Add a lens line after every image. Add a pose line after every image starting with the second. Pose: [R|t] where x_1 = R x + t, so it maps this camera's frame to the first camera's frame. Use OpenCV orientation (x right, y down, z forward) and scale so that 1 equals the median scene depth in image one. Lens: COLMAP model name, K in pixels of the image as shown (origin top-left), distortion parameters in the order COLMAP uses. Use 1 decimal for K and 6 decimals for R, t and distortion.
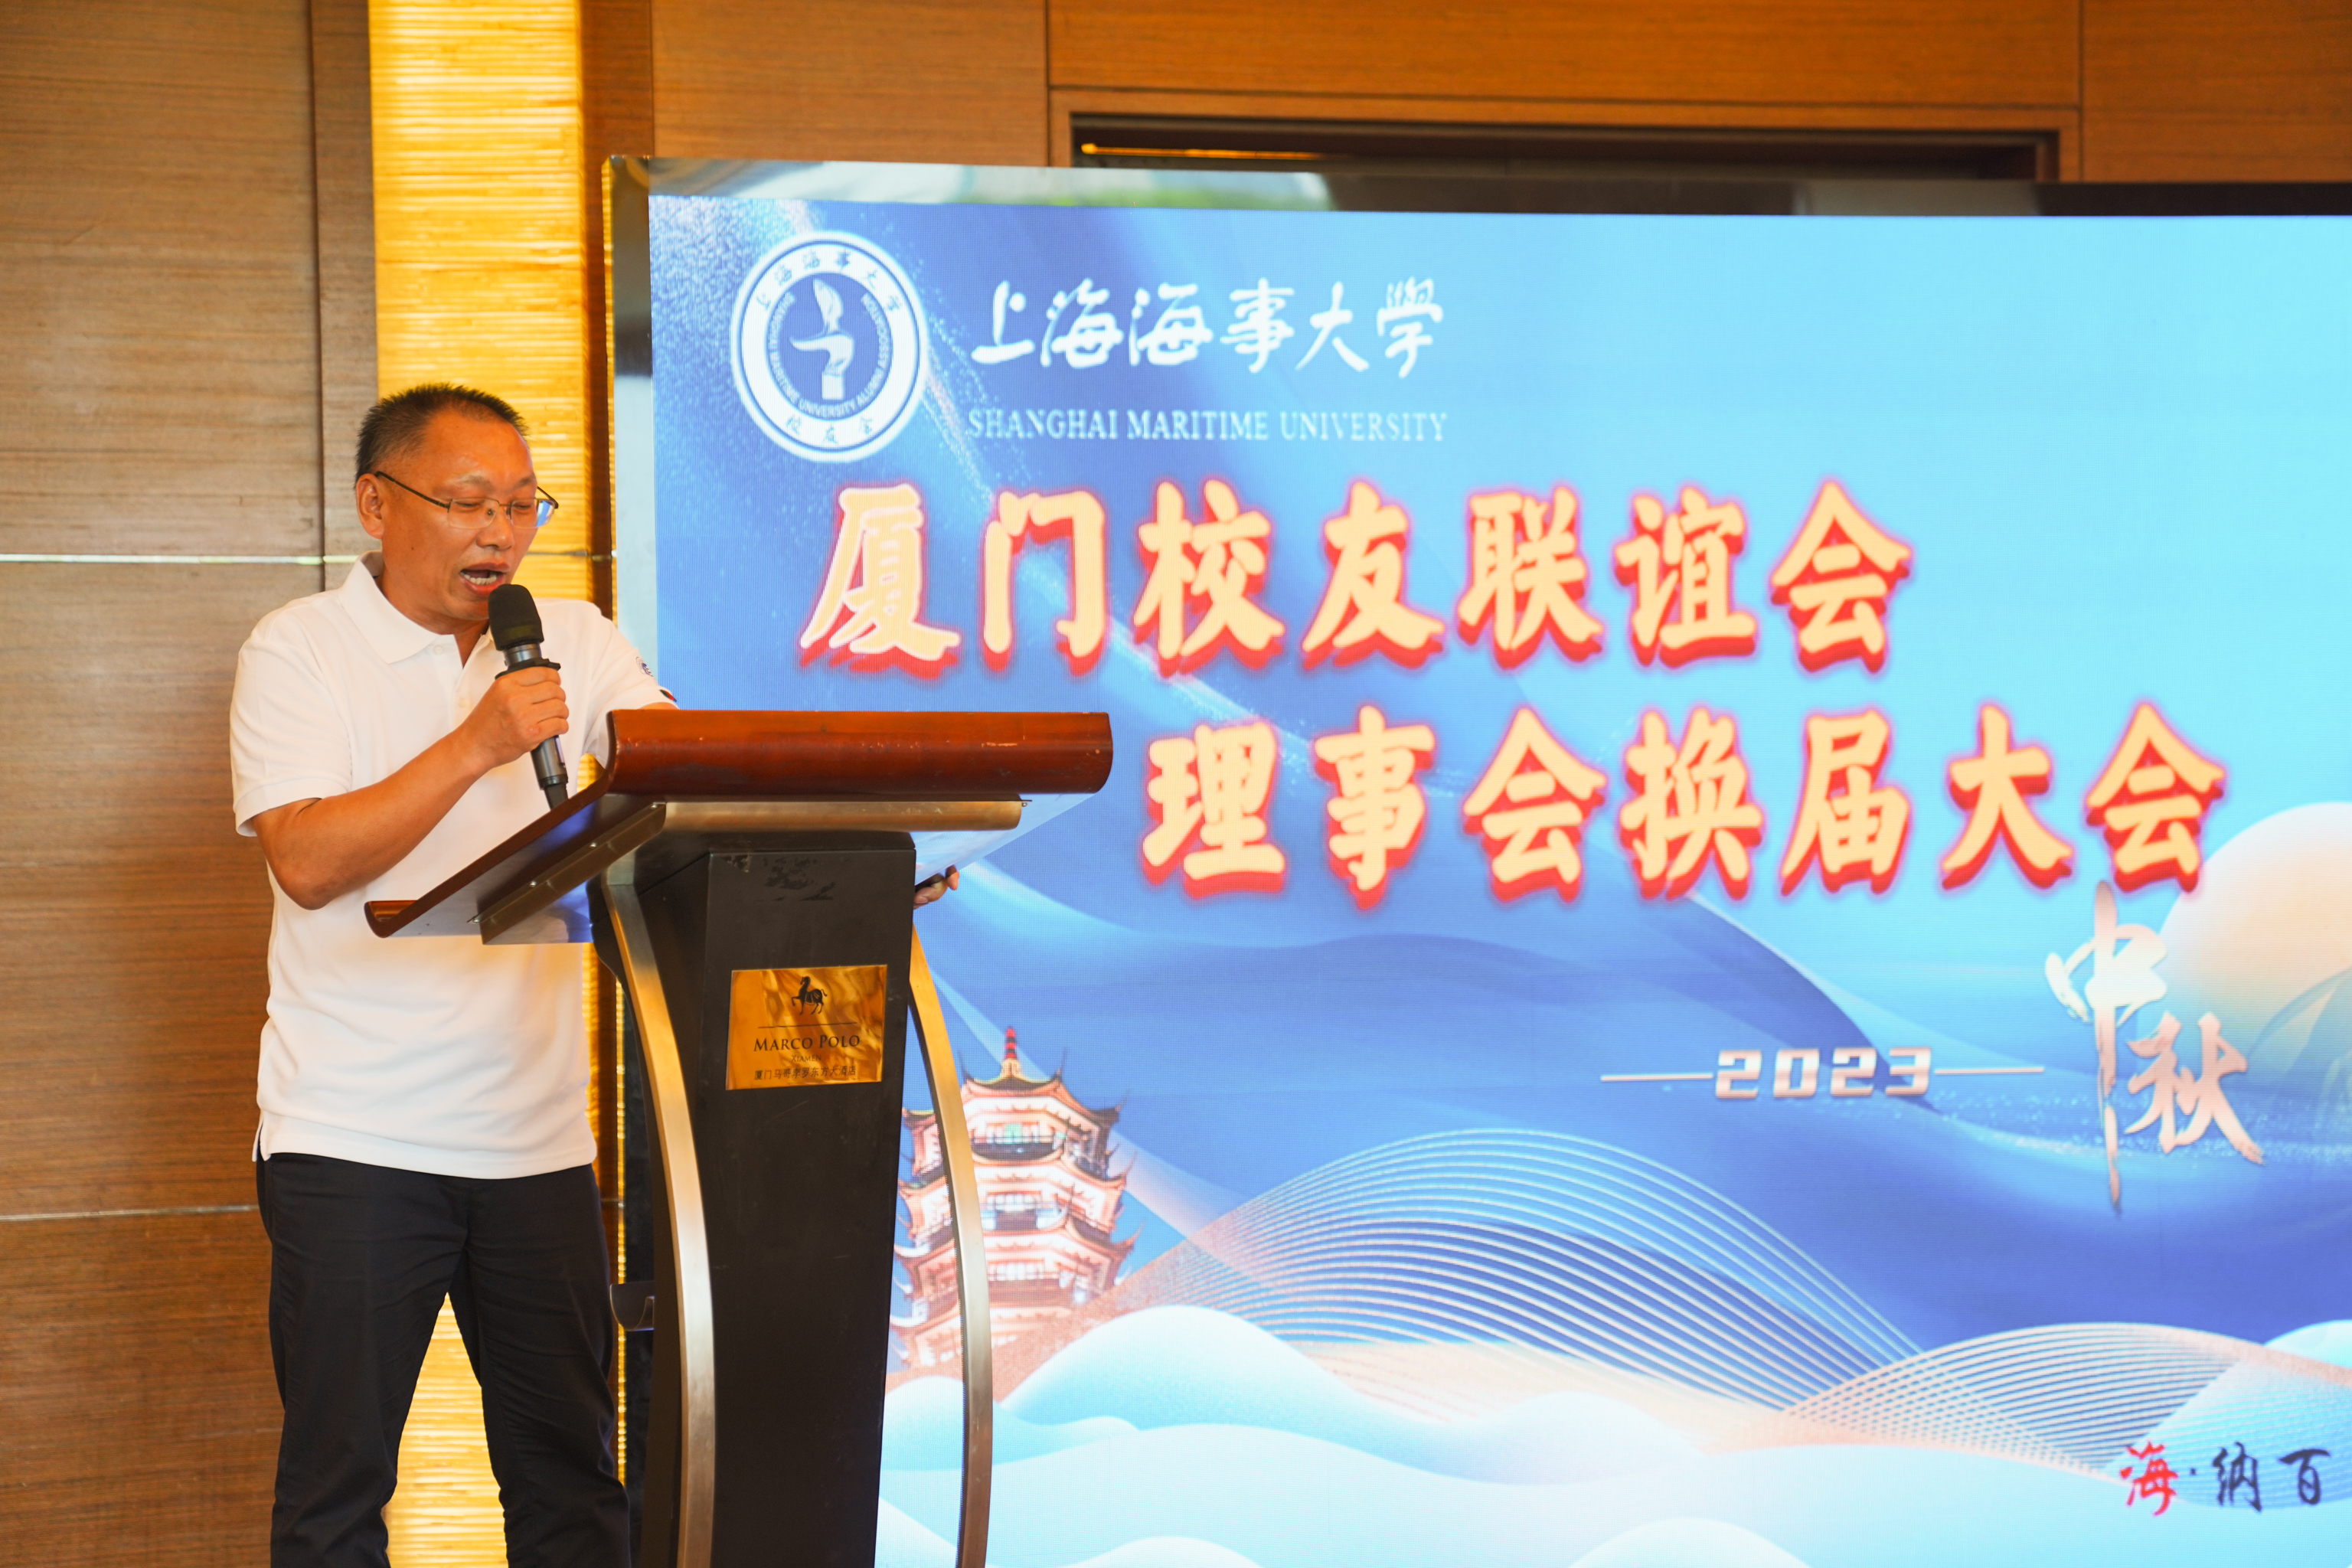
lens RADIAL K [[4518.2, 0, 1184.5], [0, 4518.2, 805.9], [0, 0, 1]] dist [0.314023, 0.396585]
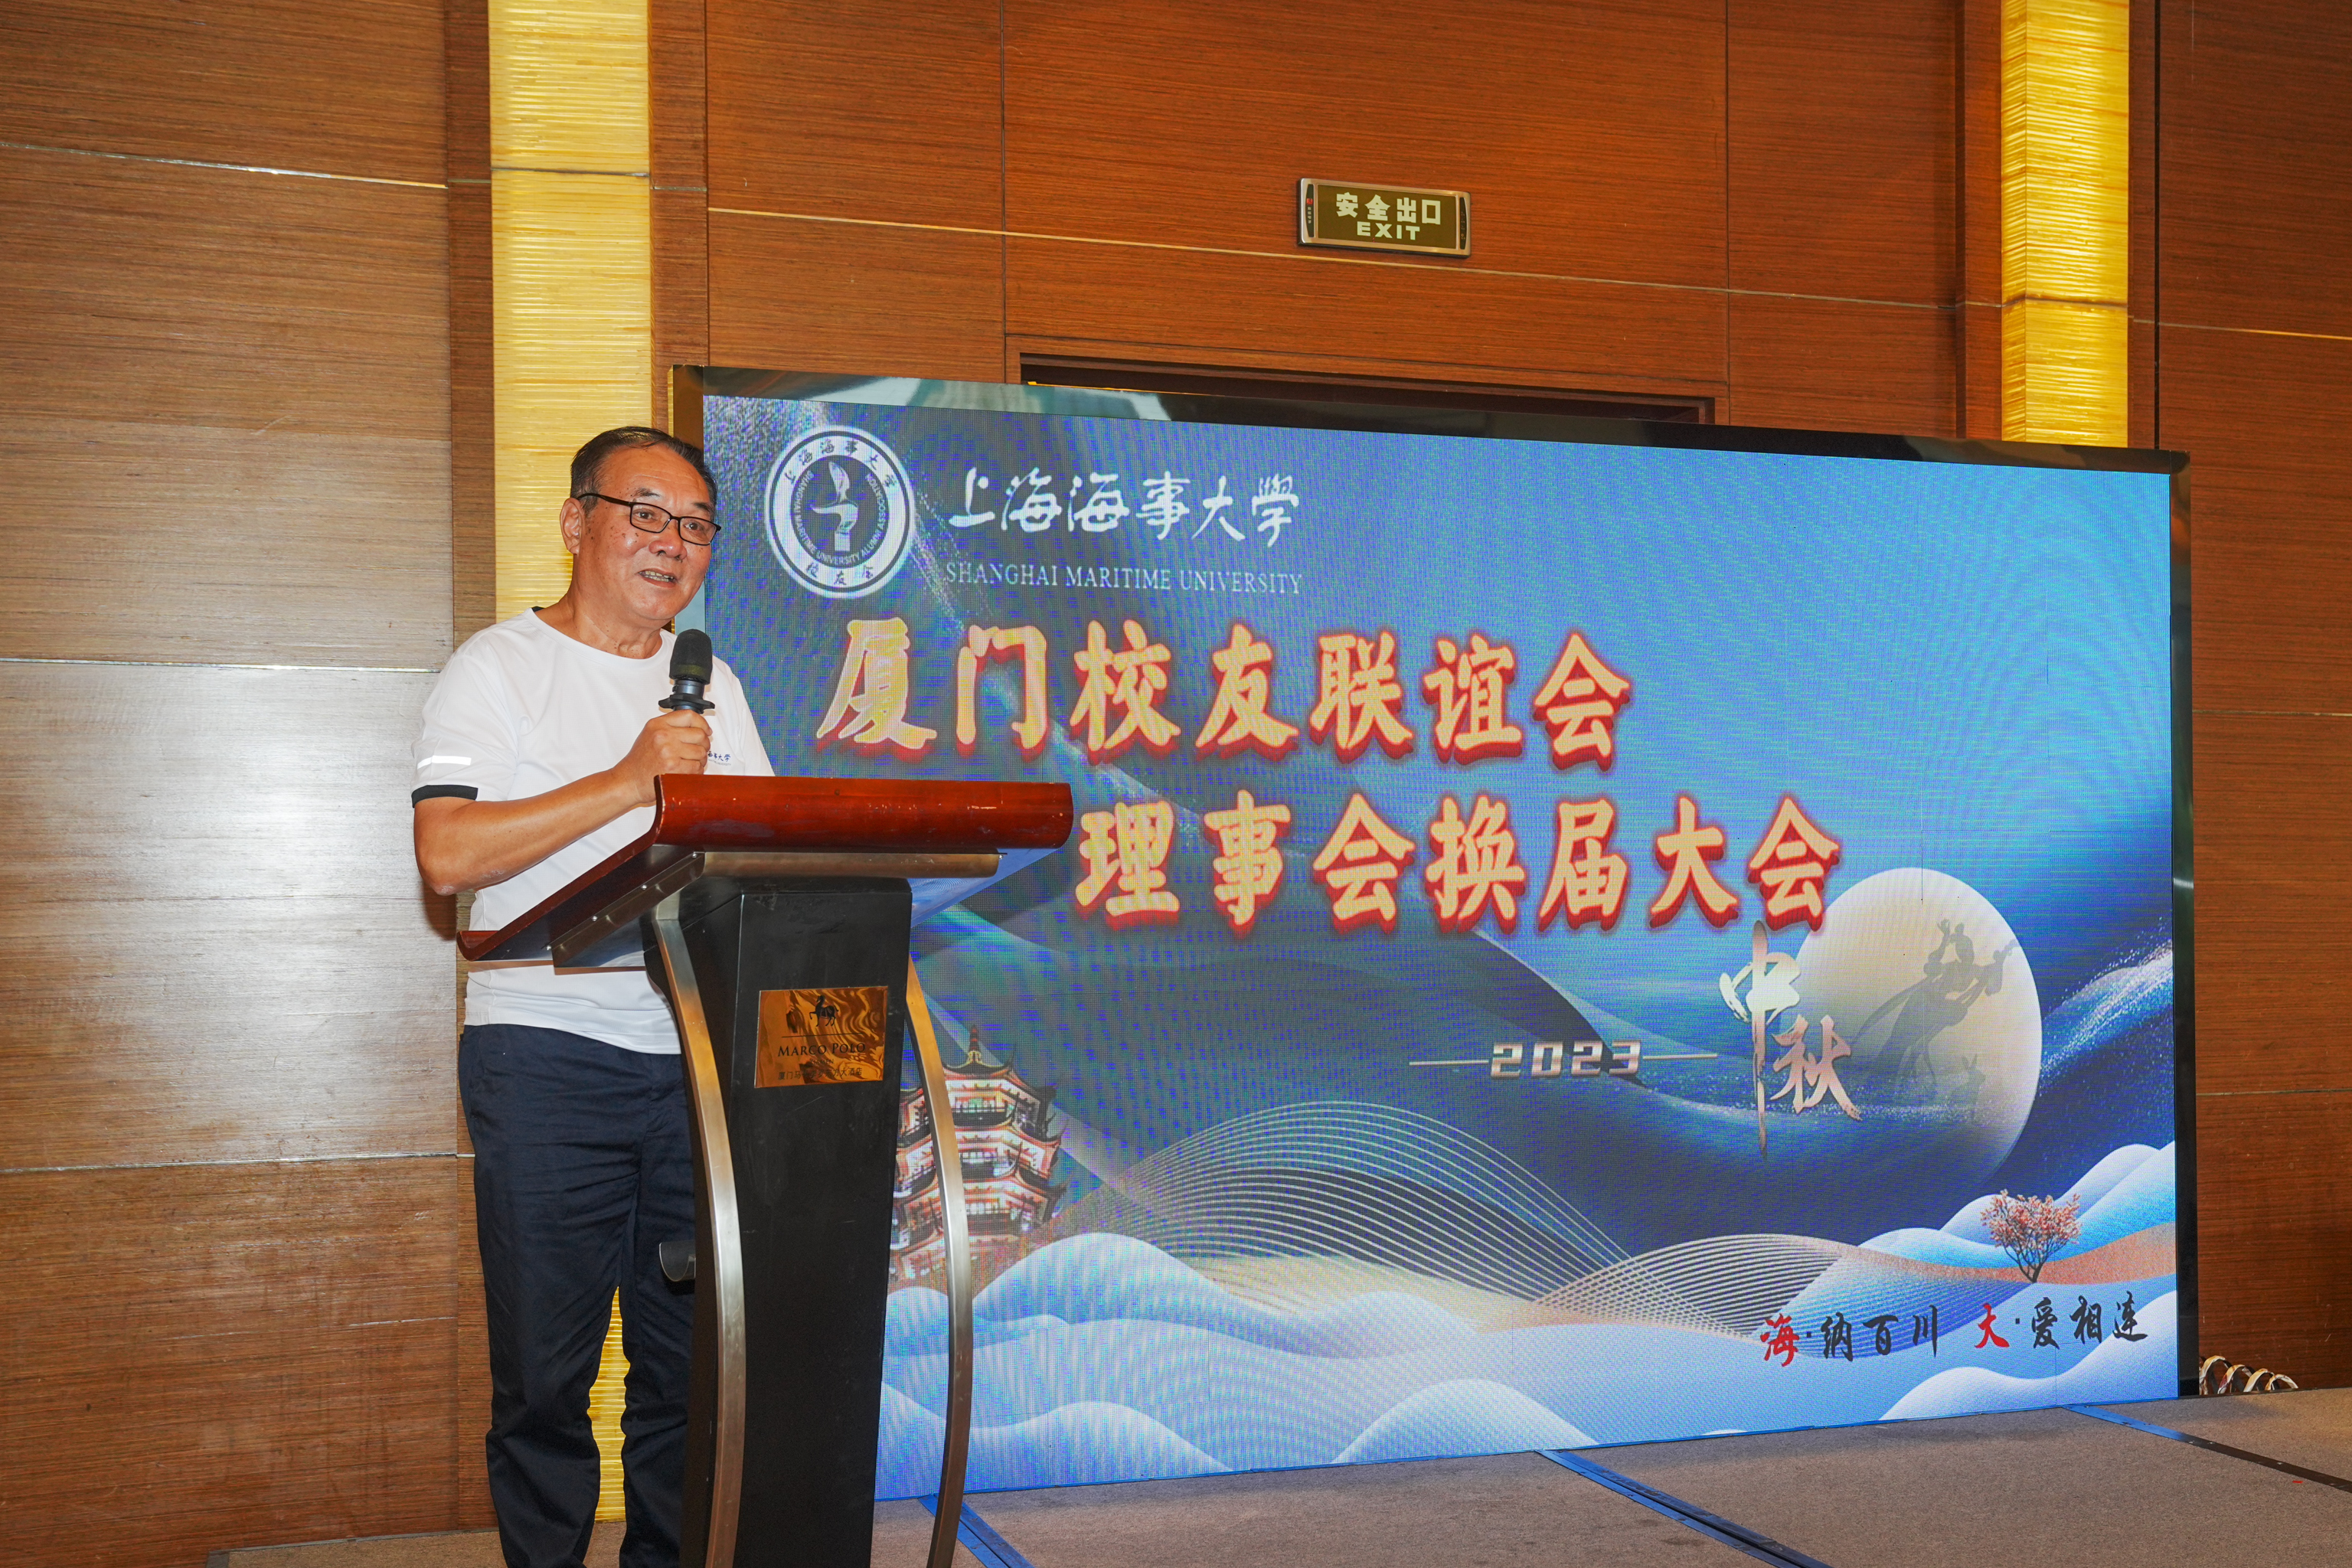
lens RADIAL K [[2837.5, 0, 1411.2], [0, 2837.5, 919.4], [0, 0, 1]] dist [-0.013406, 0.201420]
pose [[0.992305, 0.007665, 0.123583, -0.013940], [-0.009904, 0.999798, 0.017508, 0.001458], [-0.123424, -0.018597, 0.992180, 0.152908]]
